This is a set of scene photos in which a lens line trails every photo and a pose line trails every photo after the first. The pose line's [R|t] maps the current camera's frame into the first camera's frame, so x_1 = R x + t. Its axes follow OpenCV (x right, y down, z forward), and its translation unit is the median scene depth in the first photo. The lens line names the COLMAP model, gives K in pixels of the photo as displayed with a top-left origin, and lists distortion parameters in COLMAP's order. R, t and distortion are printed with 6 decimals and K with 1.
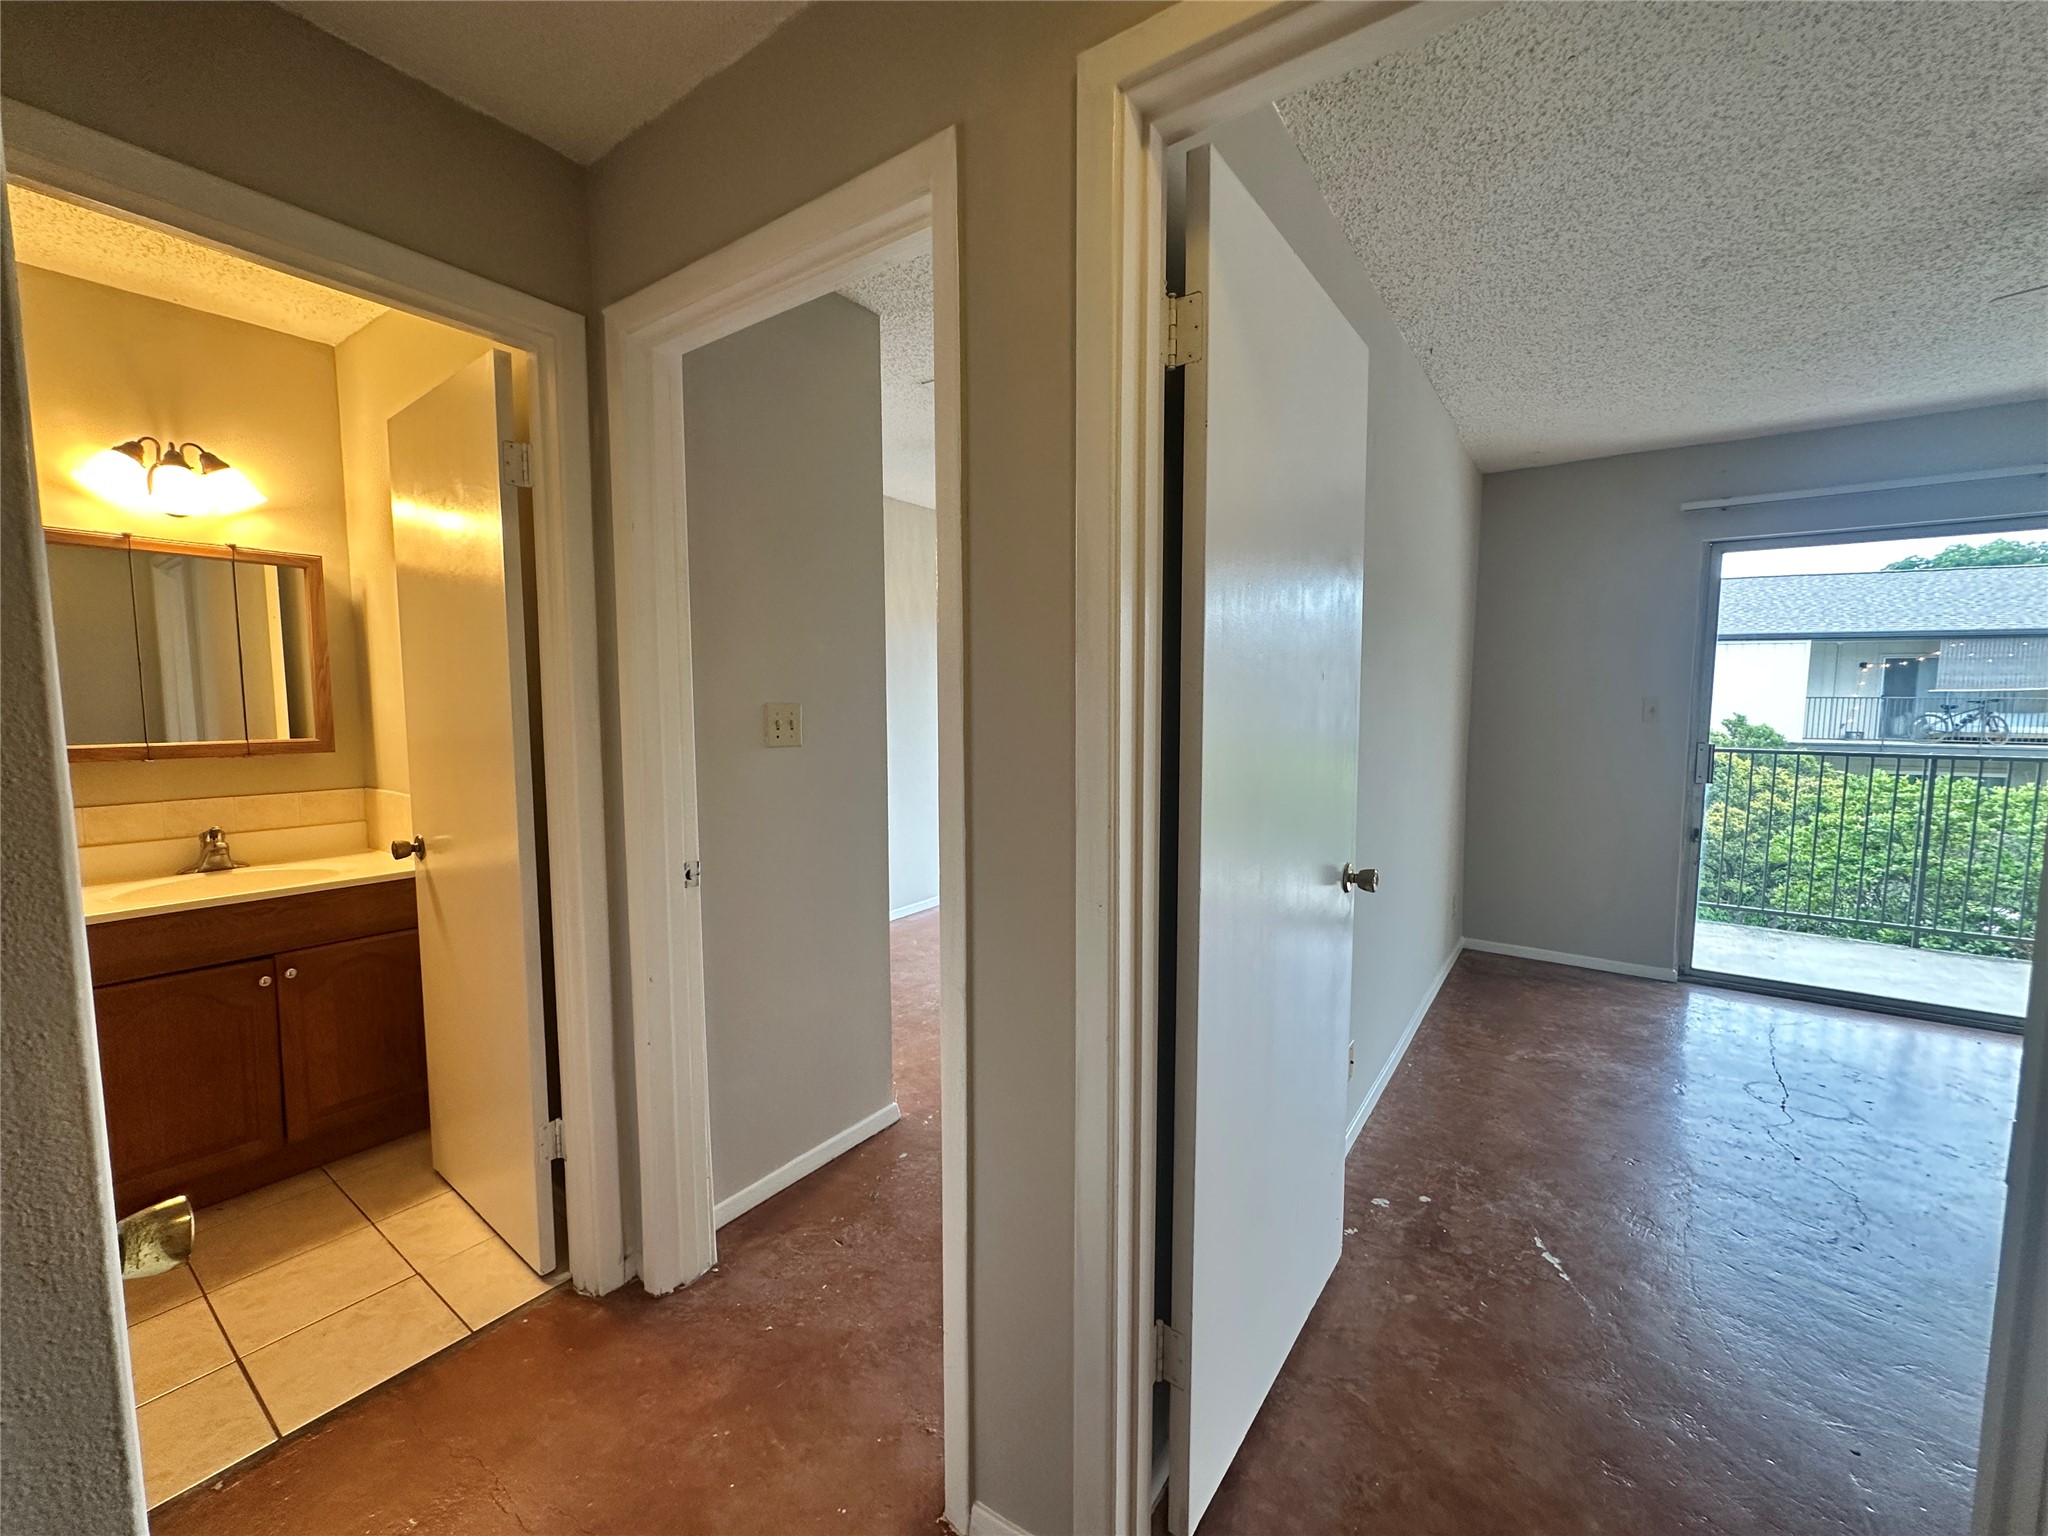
lens RADIAL K [[820.6, 0, 1024.0], [0, 820.6, 768.0], [0, 0, 1]] dist [-0.004086, 0.000742]
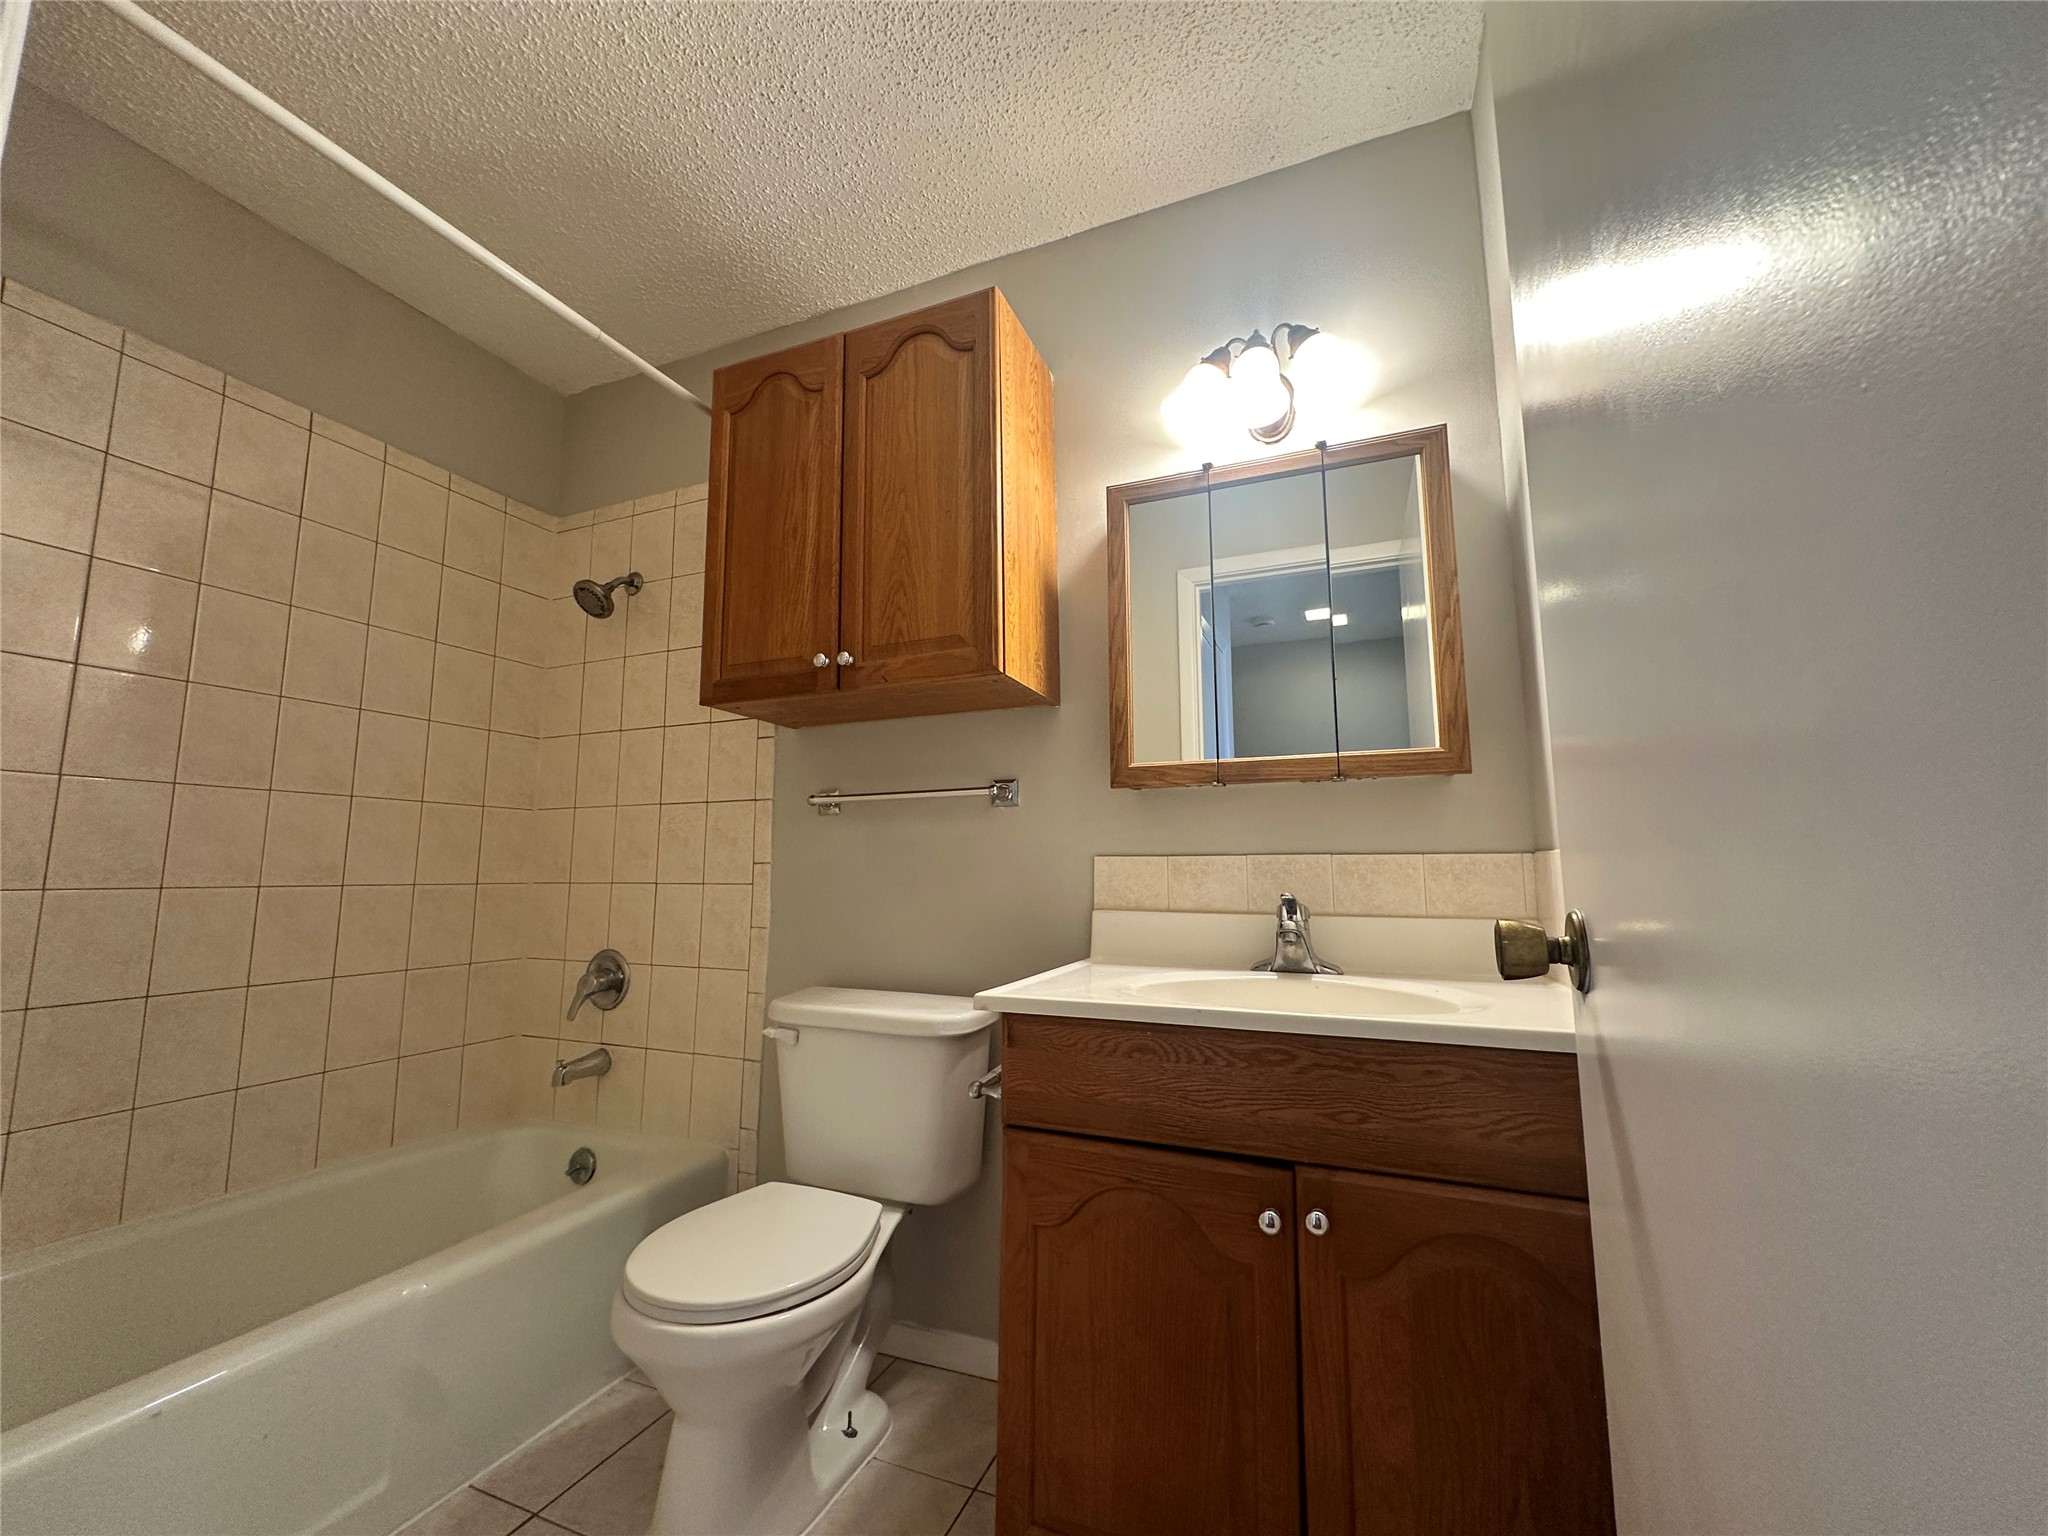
lens RADIAL K [[820.6, 0, 1024.0], [0, 820.6, 768.0], [0, 0, 1]] dist [-0.004086, 0.000742]
pose [[0.229566, -0.127733, -0.964875, -0.488032], [-0.084226, 0.985025, -0.150439, 0.093930], [0.969642, 0.115803, 0.215370, 0.734324]]
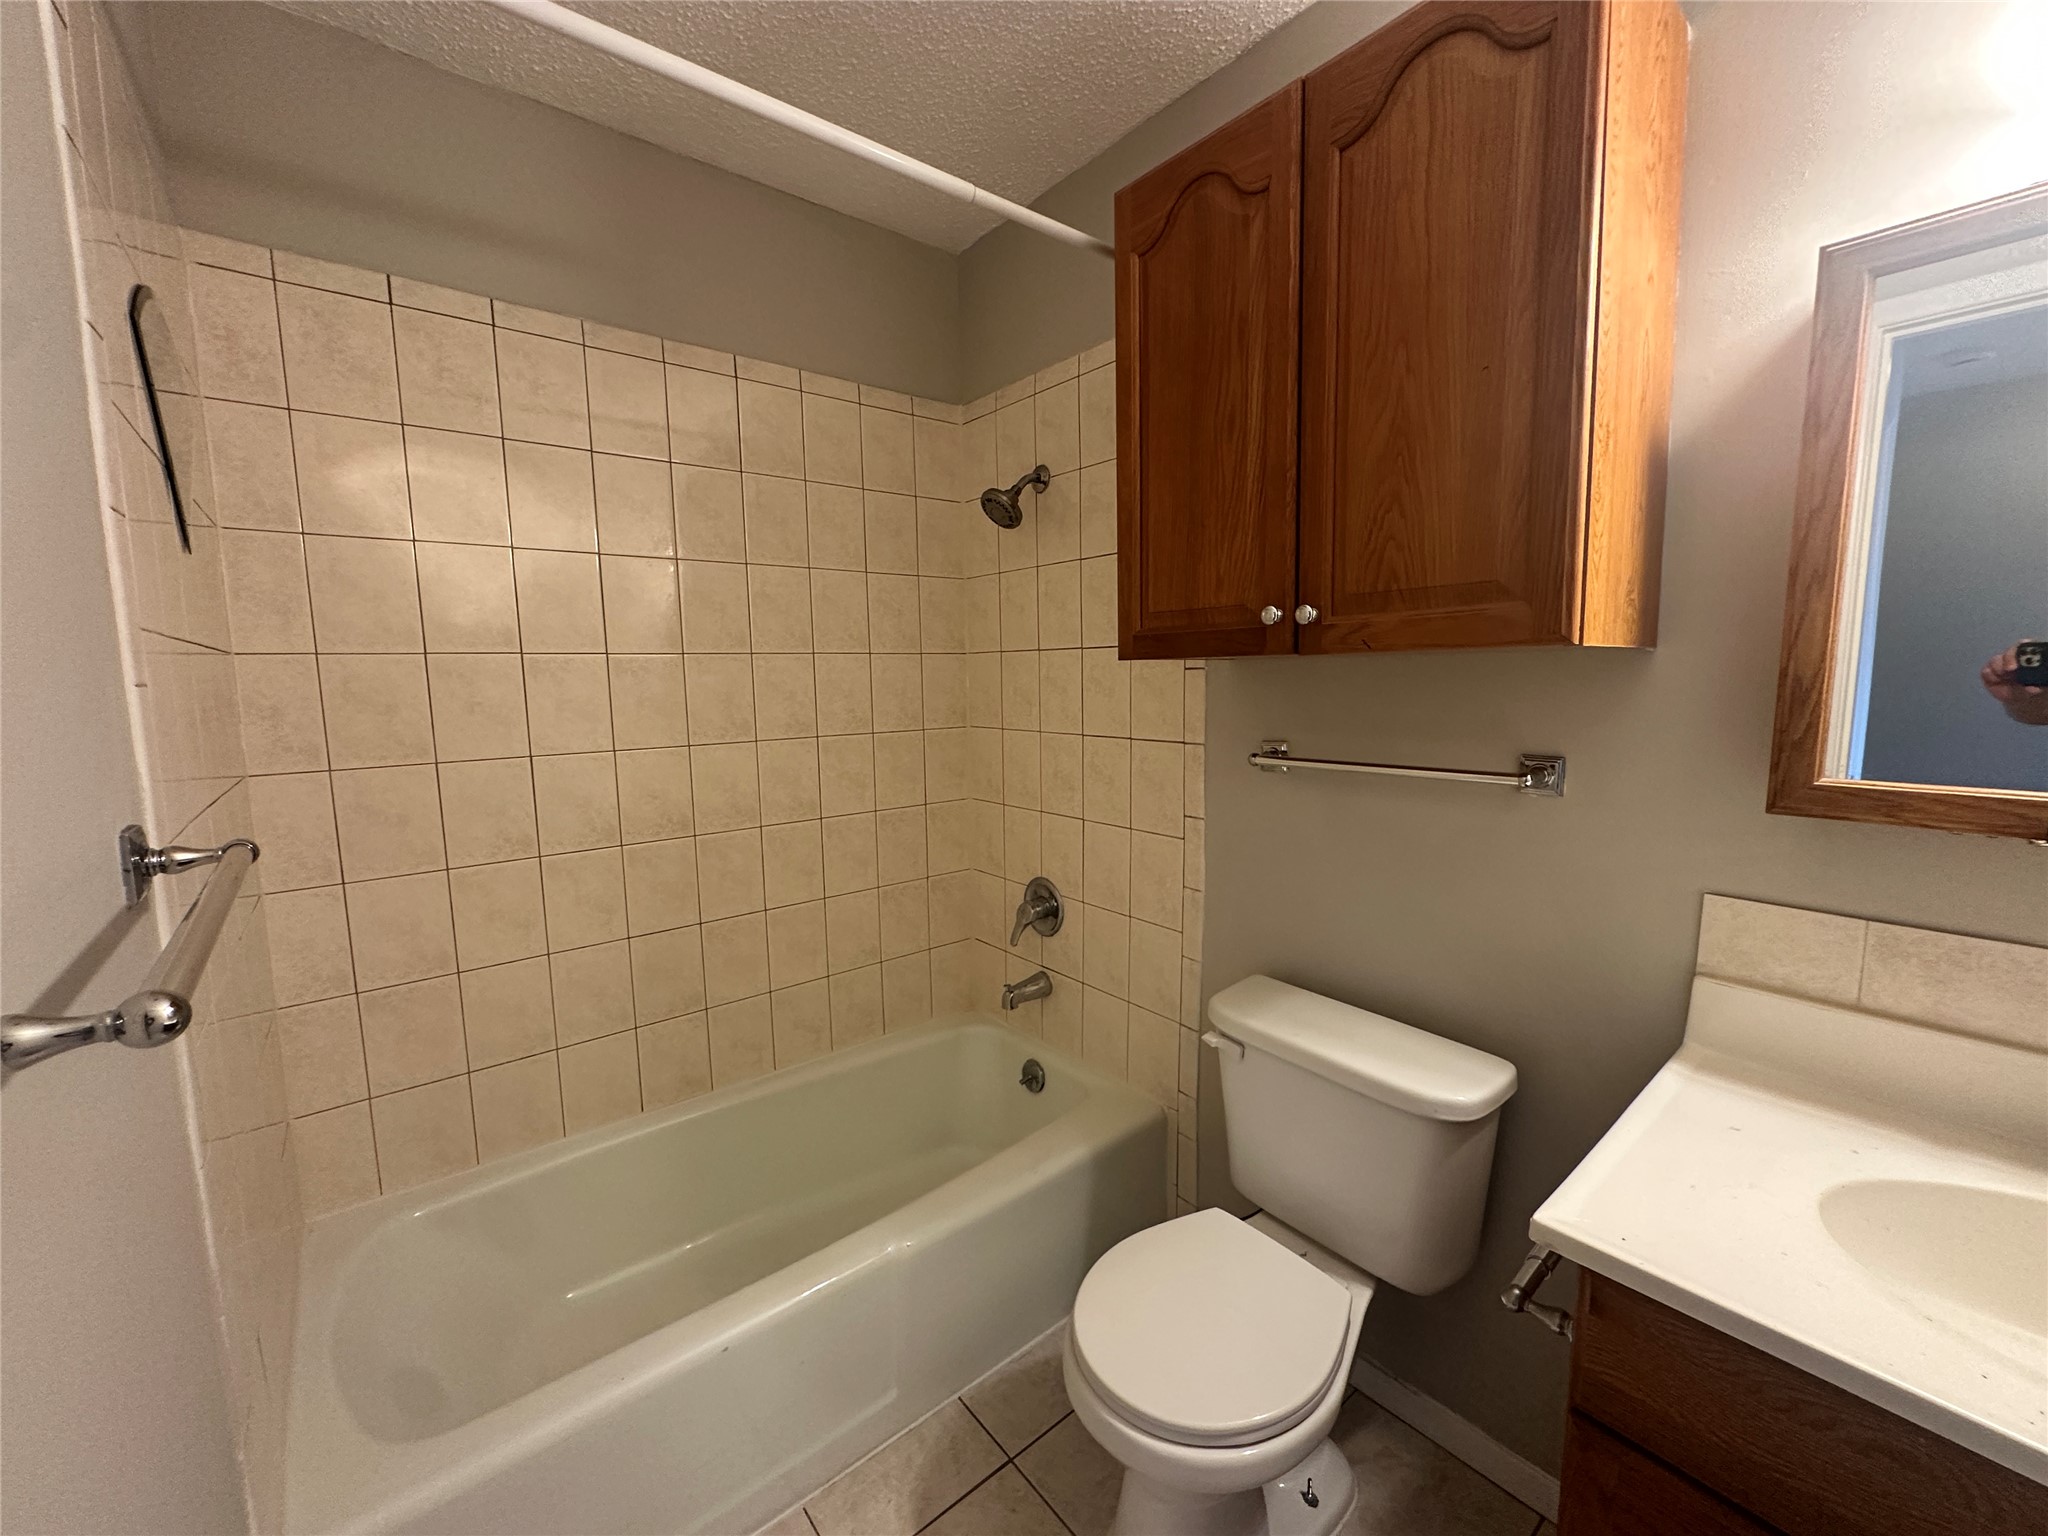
lens RADIAL K [[820.6, 0, 1024.0], [0, 820.6, 768.0], [0, 0, 1]] dist [-0.004086, 0.000742]
pose [[-0.257967, 0.116014, -0.959163, -0.657021], [-0.073007, 0.987585, 0.139087, -0.059164], [0.963391, 0.105906, -0.246295, 0.692151]]
